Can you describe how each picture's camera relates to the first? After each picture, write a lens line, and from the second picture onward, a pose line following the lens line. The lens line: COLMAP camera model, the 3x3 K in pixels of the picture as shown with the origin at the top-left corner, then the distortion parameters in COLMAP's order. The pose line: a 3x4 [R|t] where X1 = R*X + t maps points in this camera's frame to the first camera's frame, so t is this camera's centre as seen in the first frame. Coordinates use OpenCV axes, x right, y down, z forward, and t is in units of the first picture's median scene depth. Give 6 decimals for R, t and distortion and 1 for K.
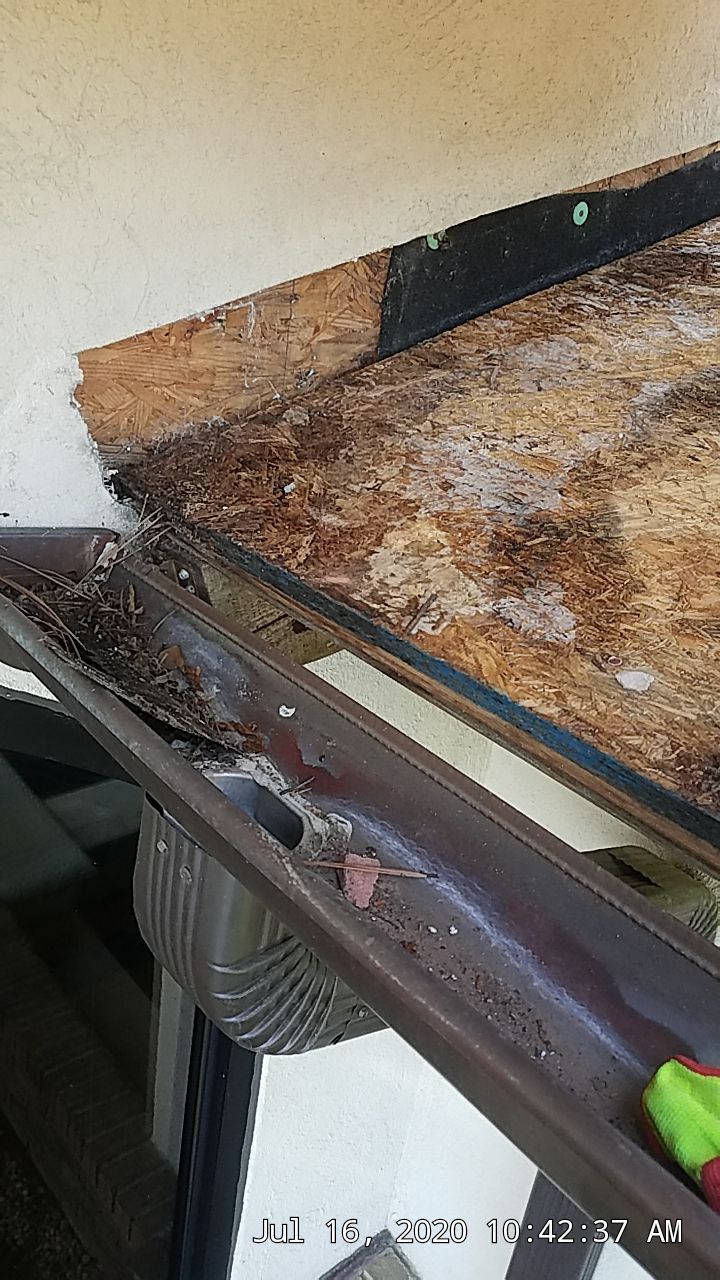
lens RADIAL K [[927.7, 0, 366.3], [0, 927.7, 637.1], [0, 0, 1]] dist [0.006356, 0.002302]
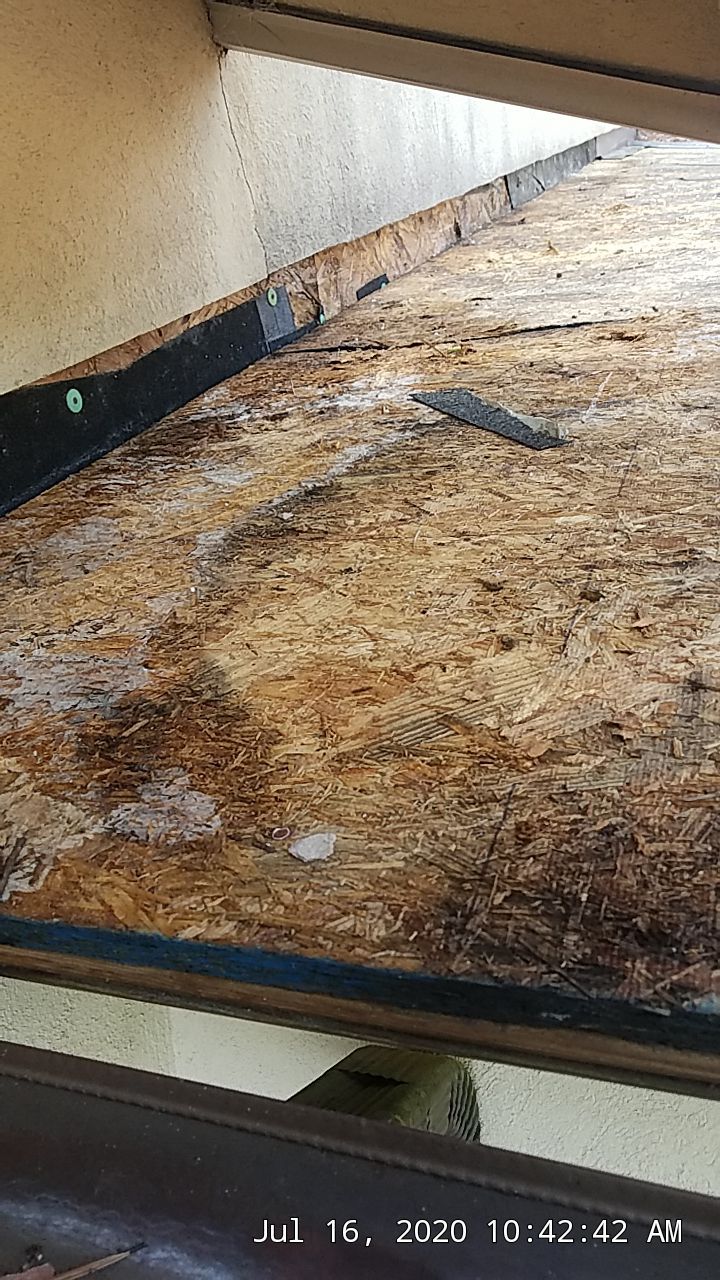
lens RADIAL K [[927.7, 0, 366.3], [0, 927.7, 637.1], [0, 0, 1]] dist [0.006356, 0.002302]
pose [[0.865736, -0.261599, 0.426693, 0.034367], [0.353572, 0.923064, -0.151461, 0.013163], [-0.354243, 0.281992, 0.891624, 0.188628]]
